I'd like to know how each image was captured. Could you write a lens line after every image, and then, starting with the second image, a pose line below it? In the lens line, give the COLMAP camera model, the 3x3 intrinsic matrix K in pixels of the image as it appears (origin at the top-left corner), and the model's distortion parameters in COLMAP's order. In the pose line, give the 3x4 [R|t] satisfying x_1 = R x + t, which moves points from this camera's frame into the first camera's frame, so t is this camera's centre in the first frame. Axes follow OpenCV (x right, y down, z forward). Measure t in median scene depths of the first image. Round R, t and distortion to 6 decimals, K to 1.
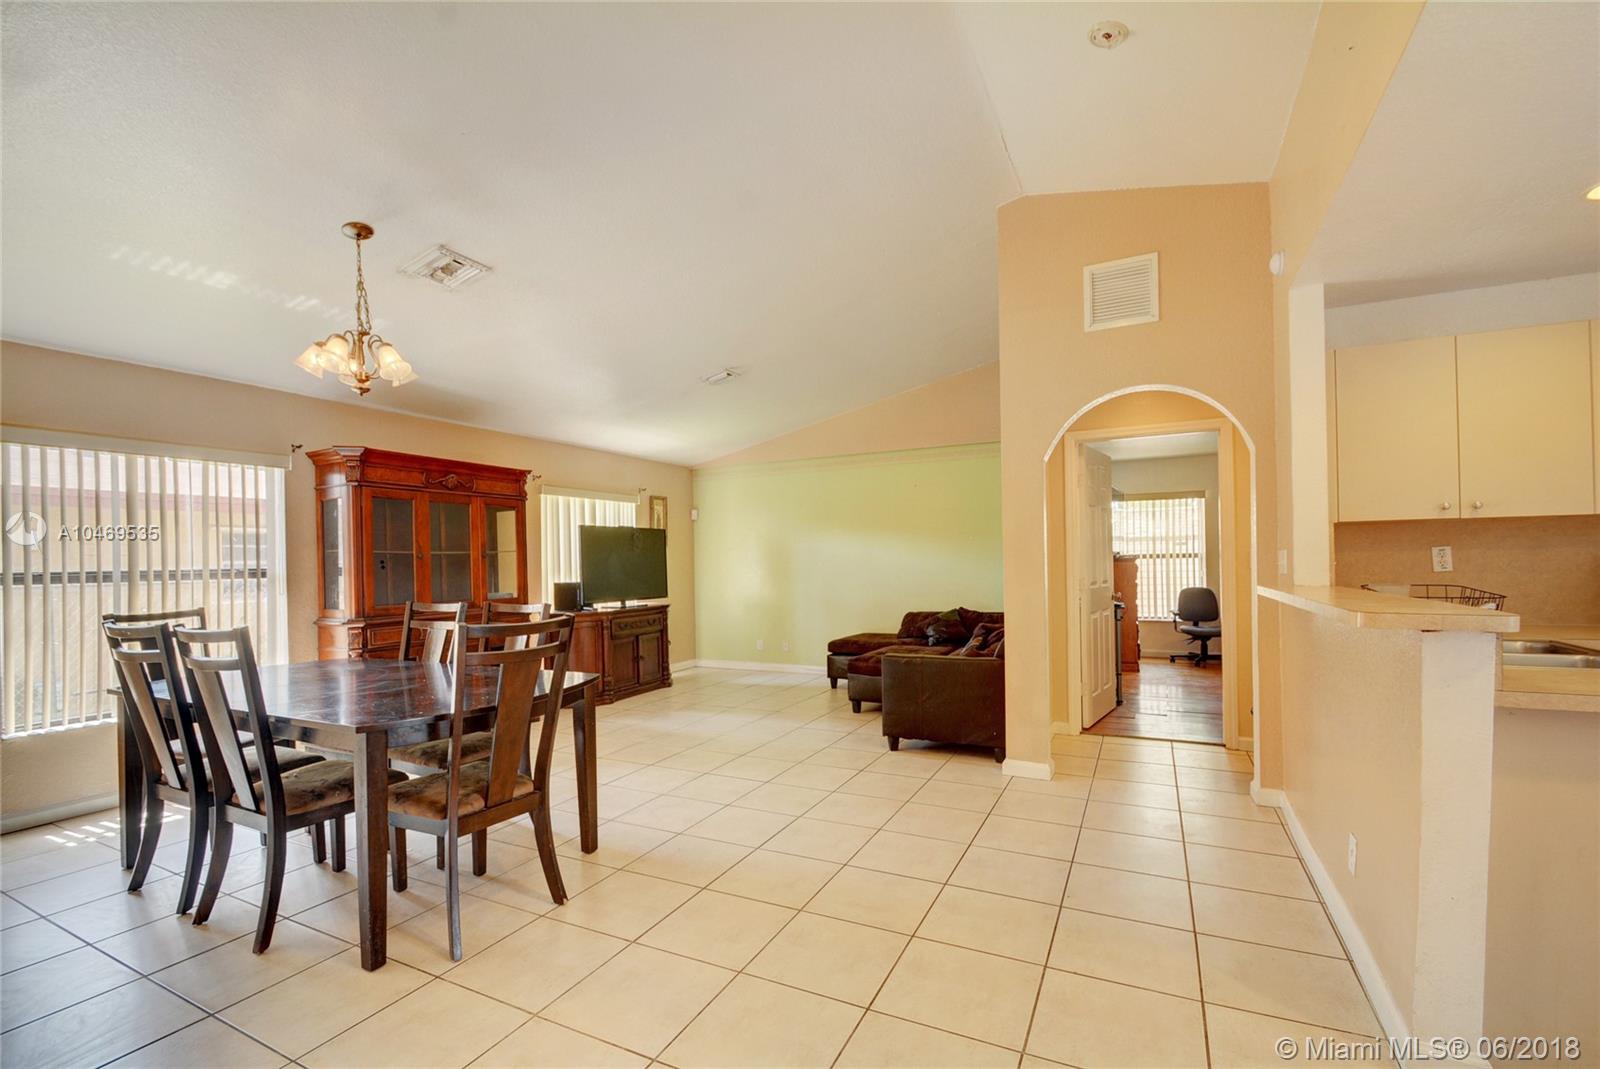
lens RADIAL K [[704.9, 0, 785.3], [0, 704.9, 570.8], [0, 0, 1]] dist [-0.005613, -0.000432]
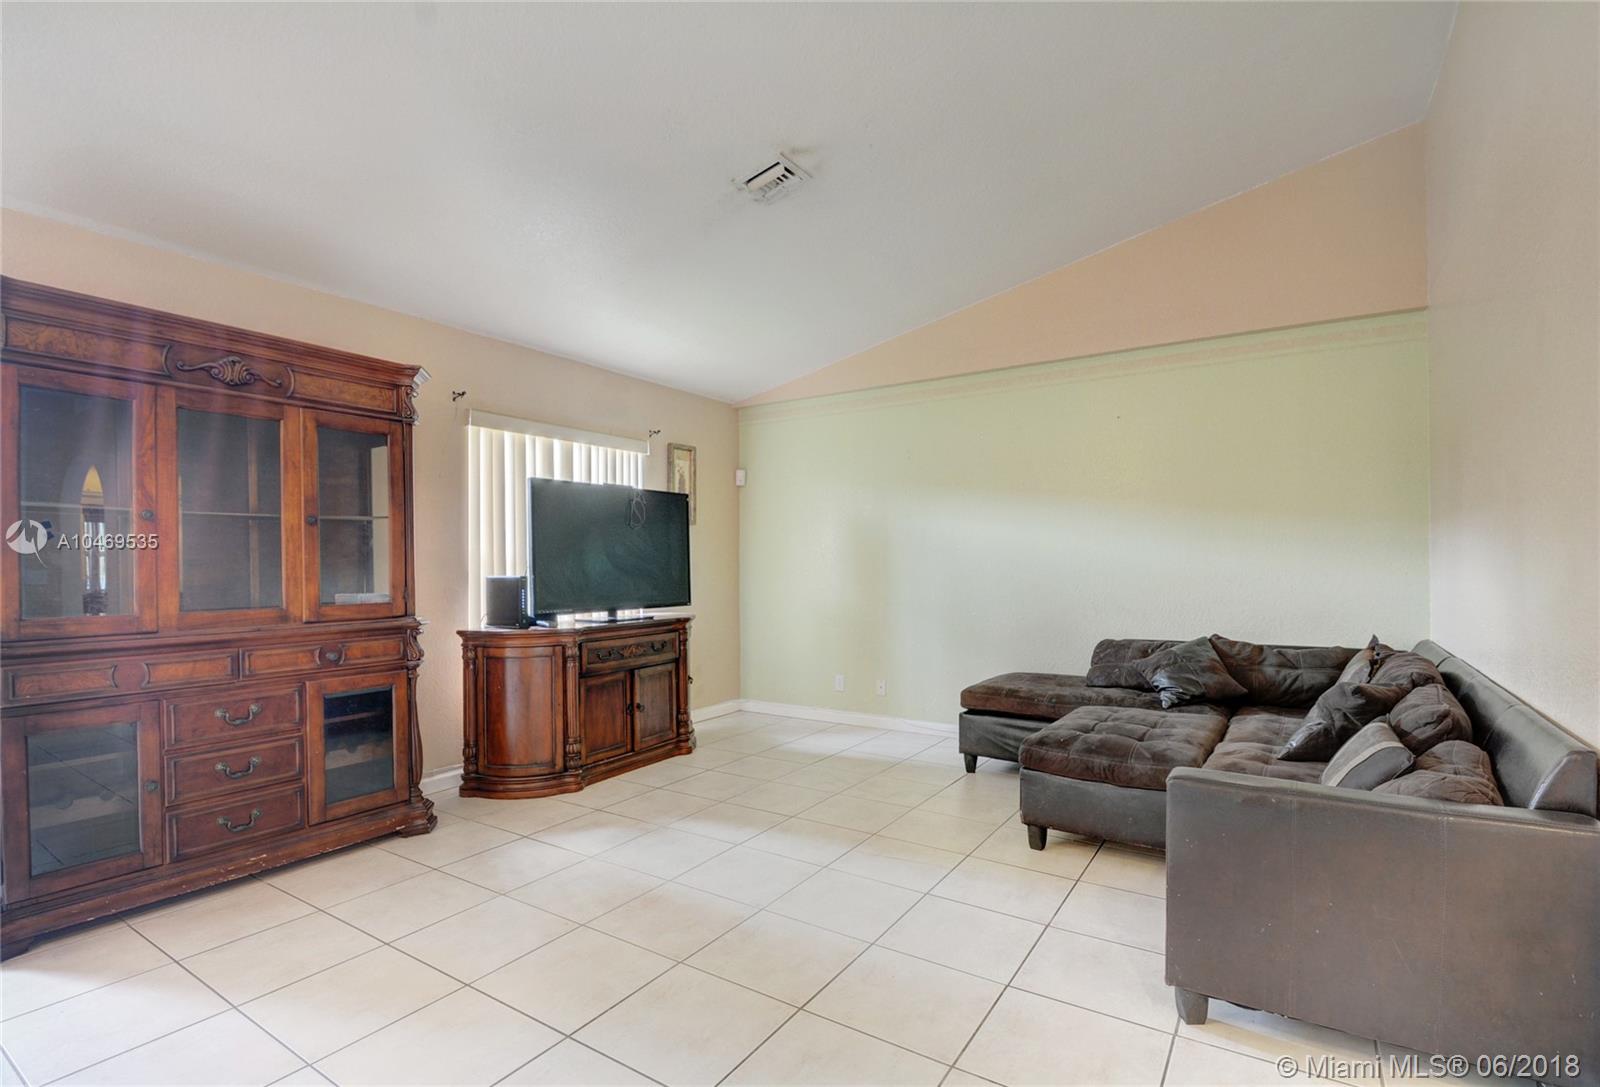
lens RADIAL K [[774.0, 0, 772.4], [0, 774.0, 573.8], [0, 0, 1]] dist [-0.025402, -0.000668]
pose [[0.992970, 0.014213, -0.117511, -0.018435], [-0.013913, 0.999898, 0.003372, 0.007864], [0.117547, -0.001714, 0.993066, 0.370065]]
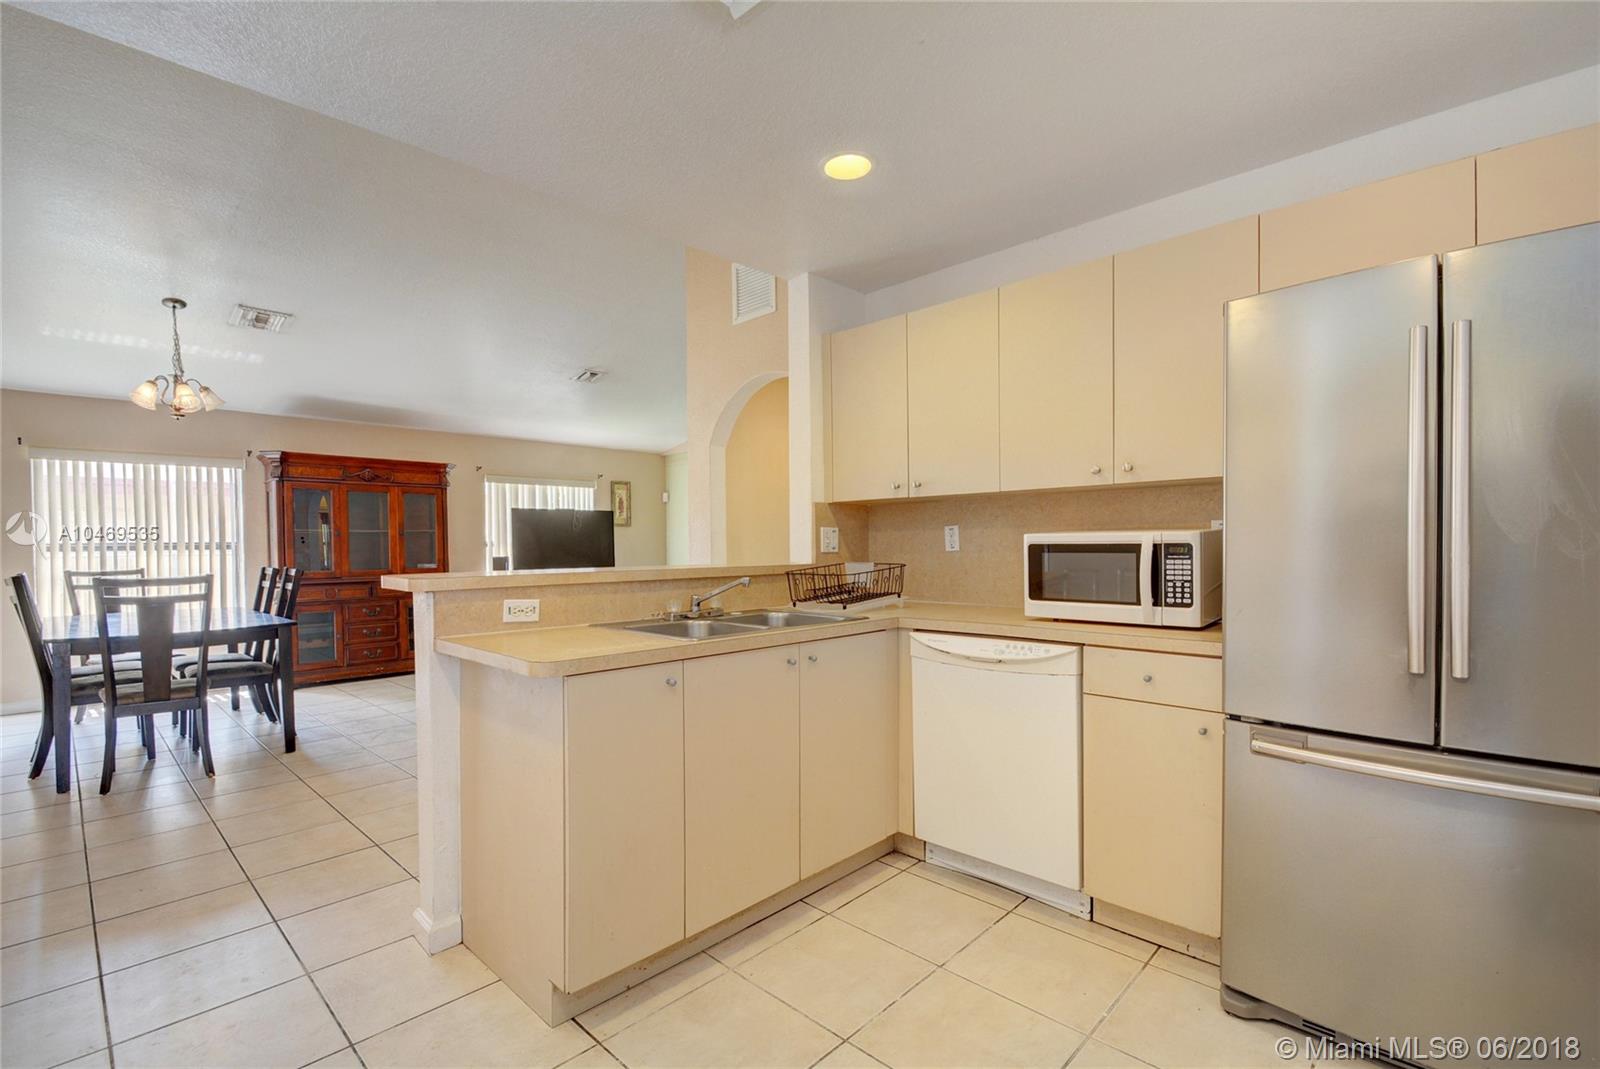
lens RADIAL K [[704.9, 0, 773.9], [0, 704.9, 563.4], [0, 0, 1]] dist [-0.005613, -0.000432]
pose [[0.957308, 0.015952, -0.288631, 0.440917], [-0.010849, 0.999755, 0.019270, 0.000502], [0.288868, -0.015316, 0.957246, -0.006503]]
